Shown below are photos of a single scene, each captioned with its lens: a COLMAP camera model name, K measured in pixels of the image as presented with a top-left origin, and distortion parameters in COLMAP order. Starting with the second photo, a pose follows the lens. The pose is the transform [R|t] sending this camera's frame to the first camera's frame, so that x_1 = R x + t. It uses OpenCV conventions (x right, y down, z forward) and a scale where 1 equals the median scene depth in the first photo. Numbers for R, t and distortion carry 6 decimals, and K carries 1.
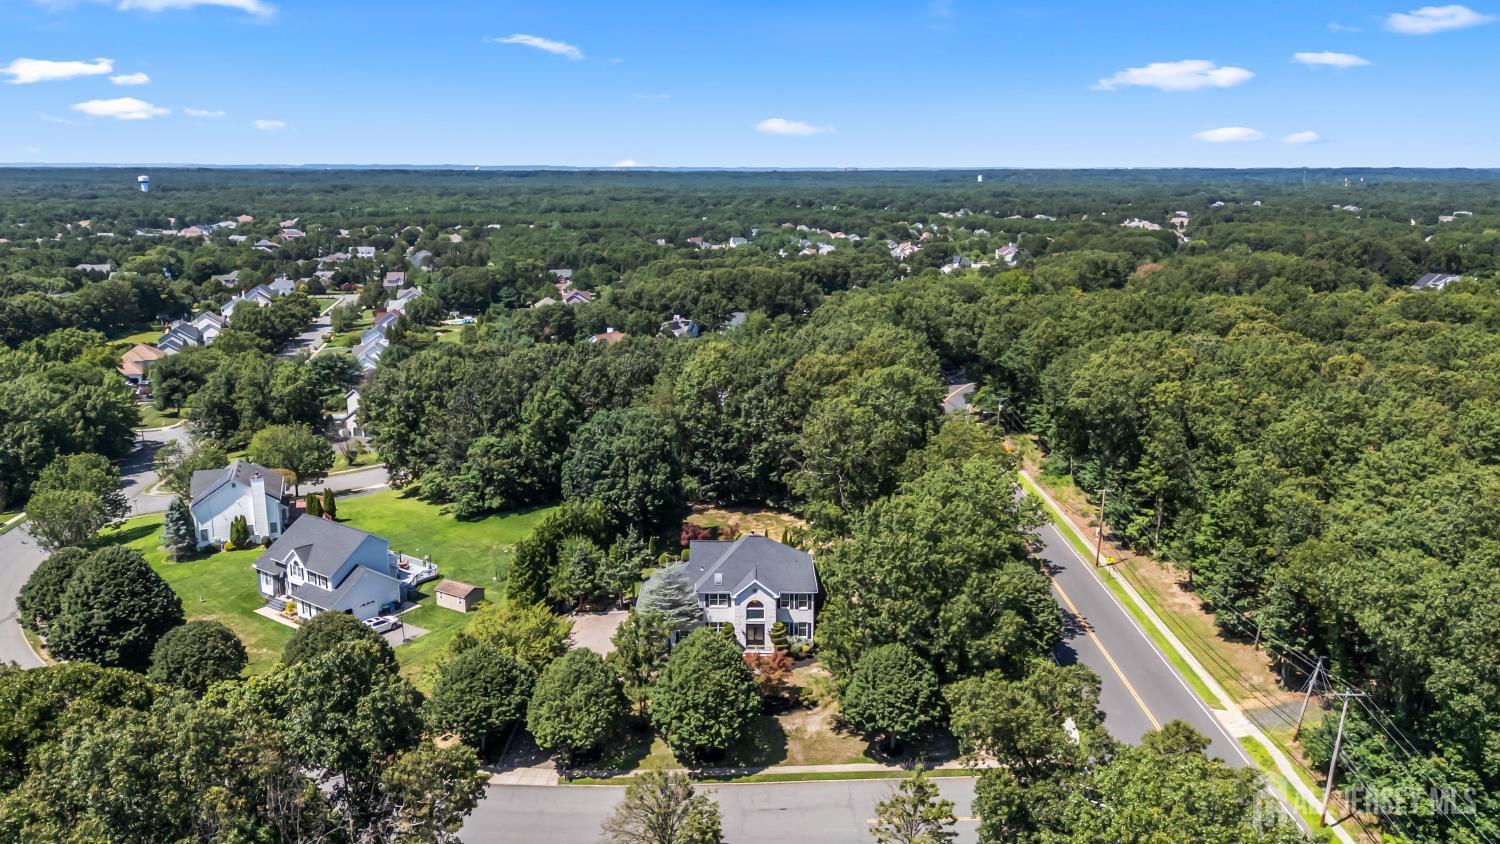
lens RADIAL K [[1118.5, 0, 750.0], [0, 1118.5, 422.0], [0, 0, 1]] dist [0.096044, -0.105595]
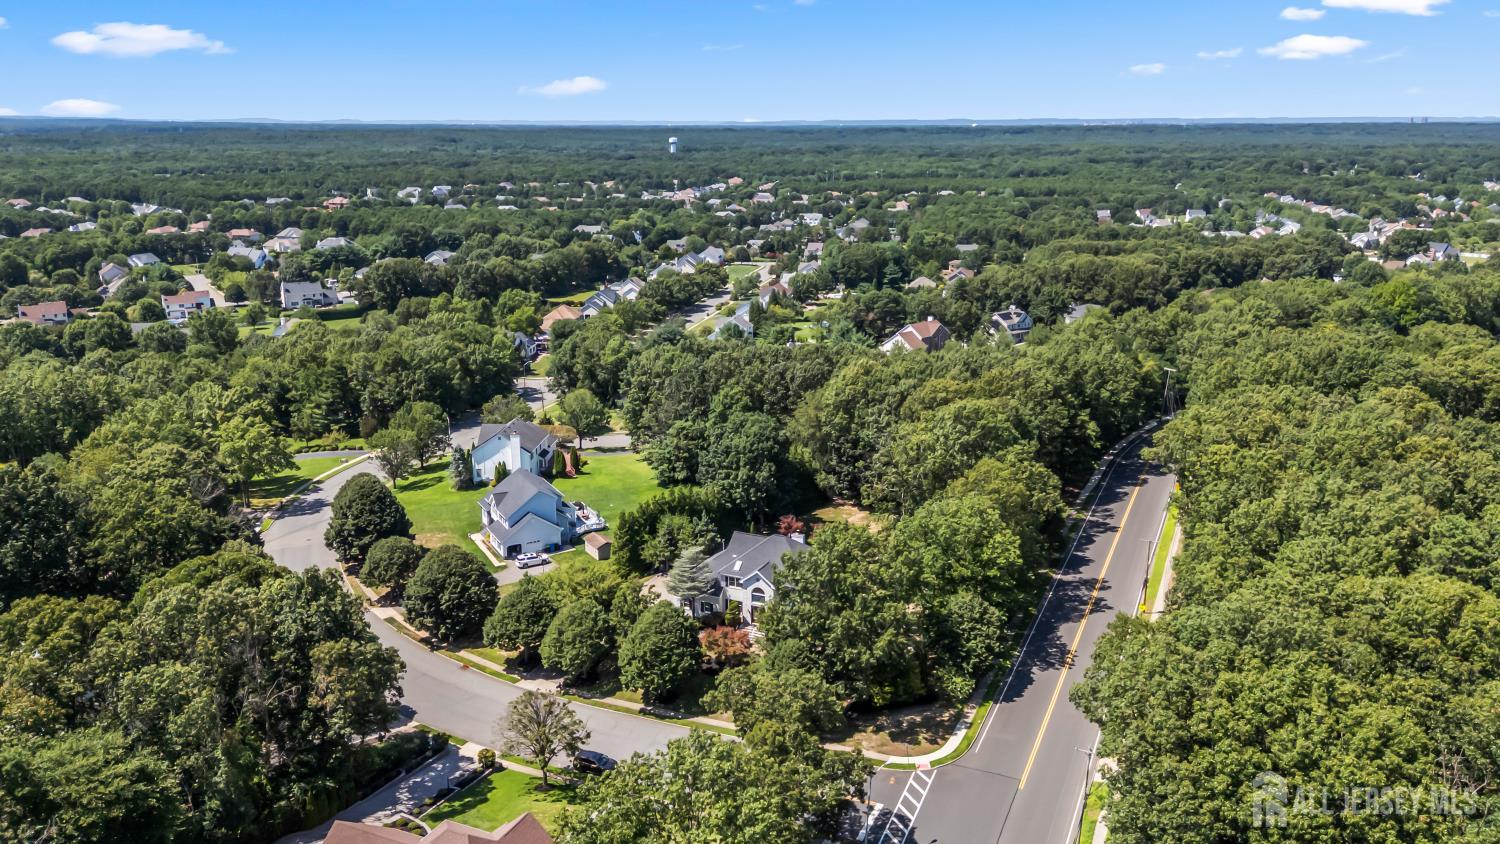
lens RADIAL K [[1120.3, 0, 750.0], [0, 1120.3, 422.0], [0, 0, 1]] dist [0.177907, -0.416652]
pose [[0.909507, 0.106051, -0.401933, 0.379204], [-0.091000, 0.994251, 0.056419, -0.071678], [0.405606, -0.014737, 0.913929, -0.100021]]
